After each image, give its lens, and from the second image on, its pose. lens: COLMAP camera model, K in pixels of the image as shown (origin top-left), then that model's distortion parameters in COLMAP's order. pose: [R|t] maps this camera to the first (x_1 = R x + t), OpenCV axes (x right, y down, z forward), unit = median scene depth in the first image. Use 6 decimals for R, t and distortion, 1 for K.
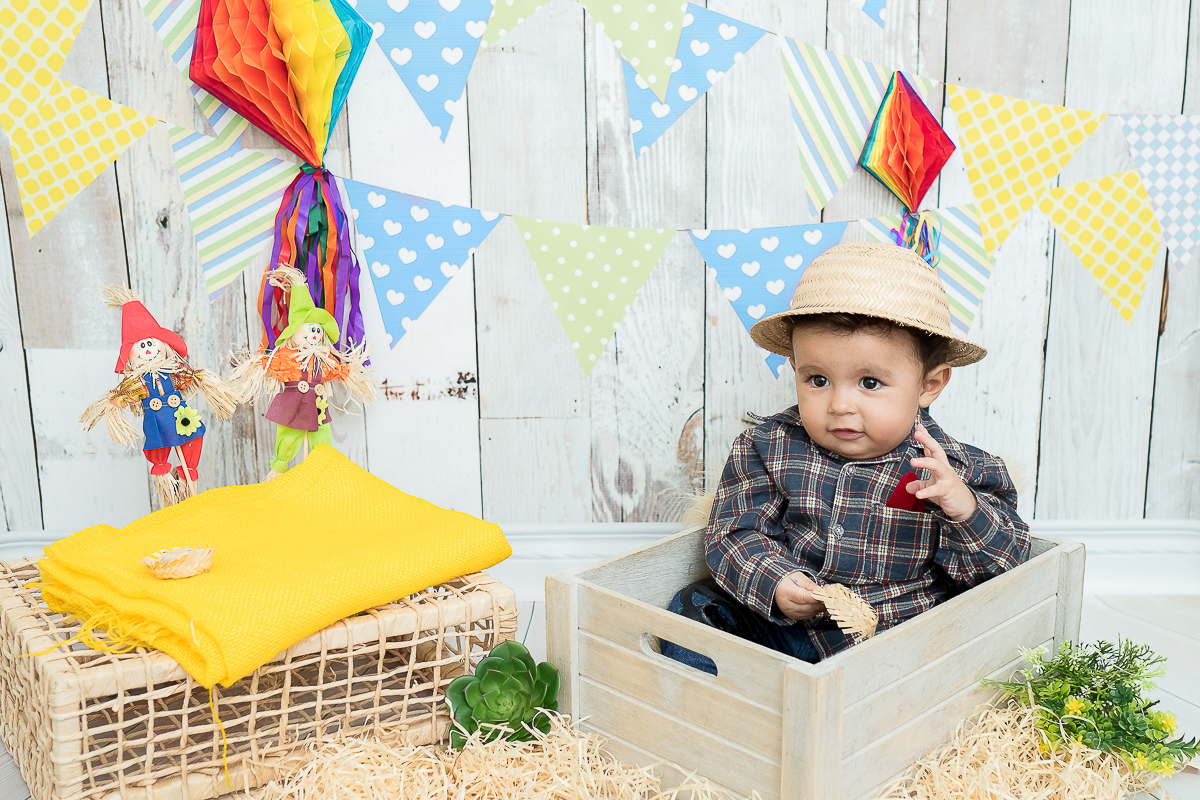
lens RADIAL K [[1422.0, 0, 670.9], [0, 1422.0, 450.4], [0, 0, 1]] dist [-0.009105, 0.023223]
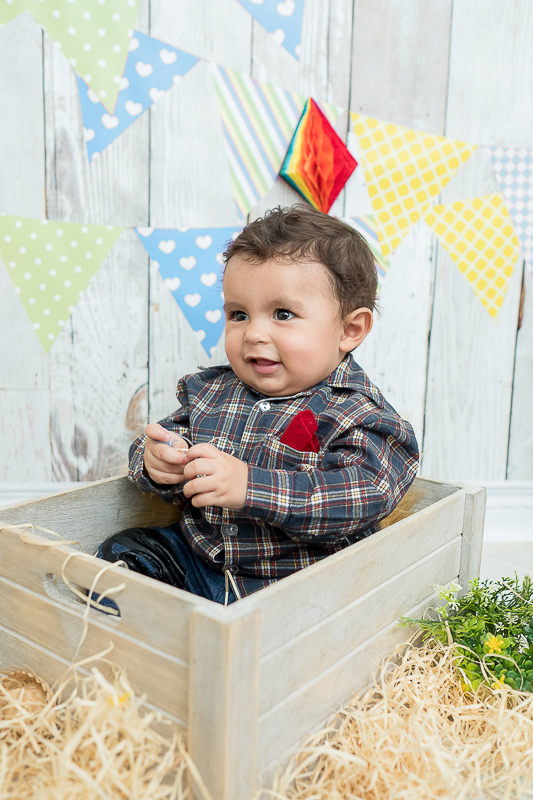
lens RADIAL K [[786.9, 0, 259.4], [0, 786.9, 407.7], [0, 0, 1]] dist [-0.023452, 0.007182]
pose [[0.994372, 0.011509, 0.105315, 0.048669], [-0.001830, 0.995800, -0.091542, 0.052219], [-0.105926, 0.090834, 0.990217, 0.363668]]
